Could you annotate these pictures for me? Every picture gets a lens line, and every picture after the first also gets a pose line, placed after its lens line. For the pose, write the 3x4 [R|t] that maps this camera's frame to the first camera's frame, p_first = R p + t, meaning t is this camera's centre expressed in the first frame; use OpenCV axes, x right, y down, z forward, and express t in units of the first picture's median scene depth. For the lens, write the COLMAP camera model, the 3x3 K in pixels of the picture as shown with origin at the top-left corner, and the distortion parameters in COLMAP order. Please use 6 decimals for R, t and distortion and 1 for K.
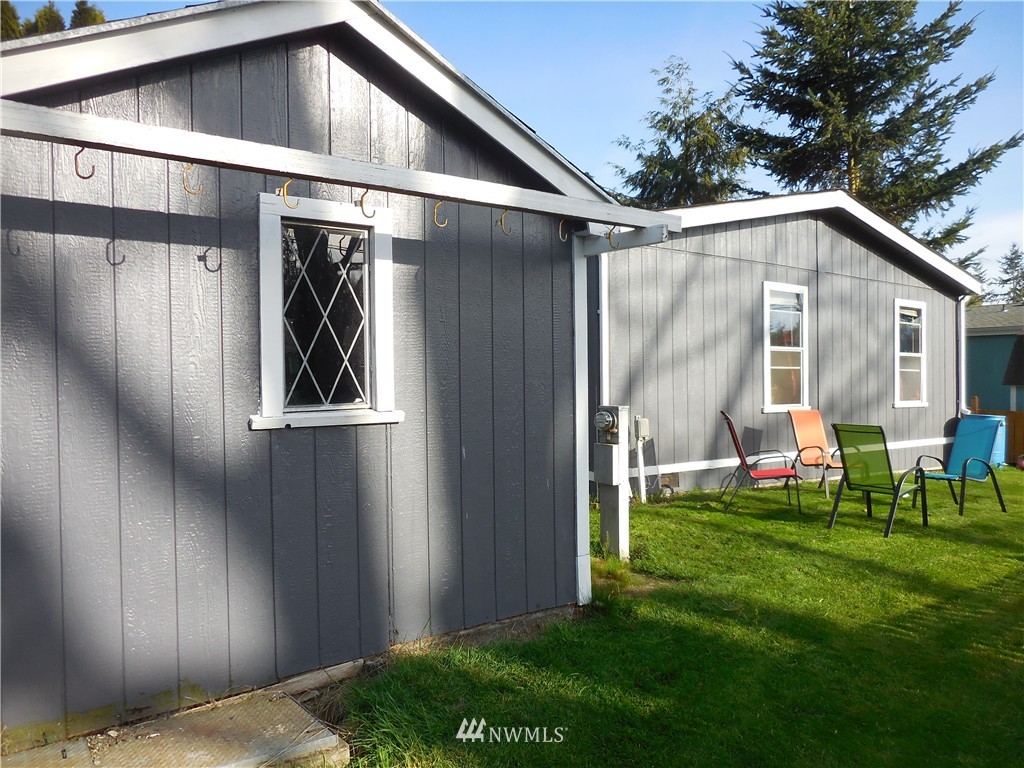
lens RADIAL K [[758.5, 0, 509.8], [0, 758.5, 384.5], [0, 0, 1]] dist [-0.035223, 0.027615]
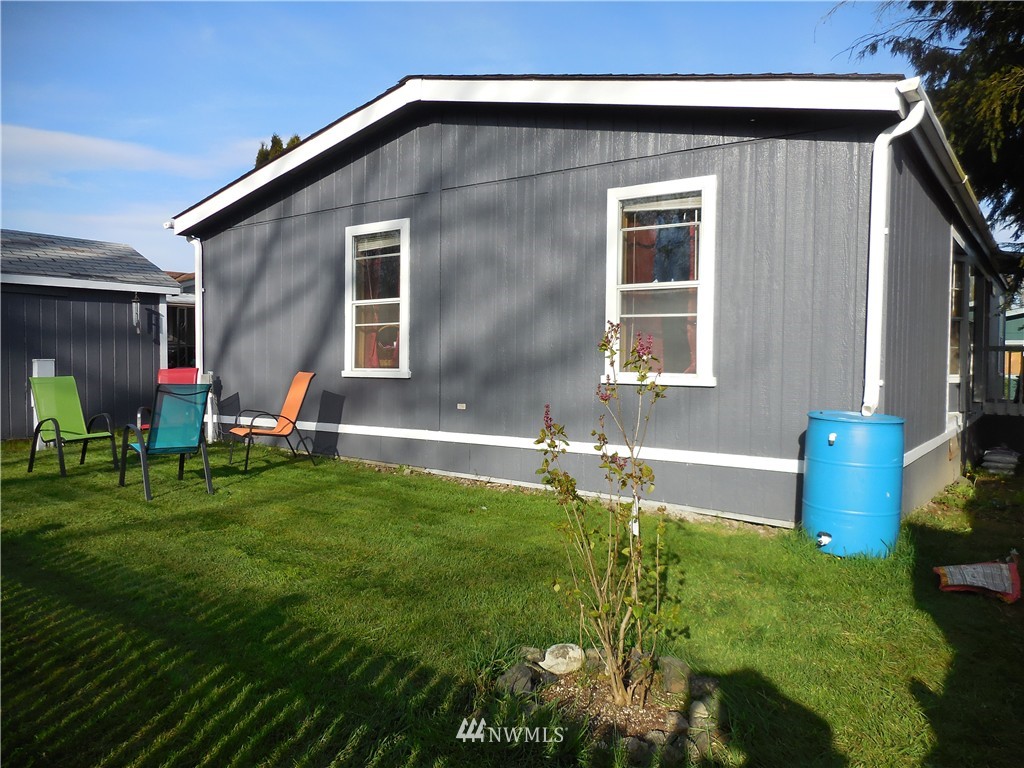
lens RADIAL K [[758.5, 0, 509.8], [0, 758.5, 384.5], [0, 0, 1]] dist [-0.035223, 0.027615]
pose [[0.322049, 0.041506, -0.945813, 1.196021], [0.002160, 0.999004, 0.044576, 0.006996], [0.946721, -0.016398, 0.321638, 0.868267]]
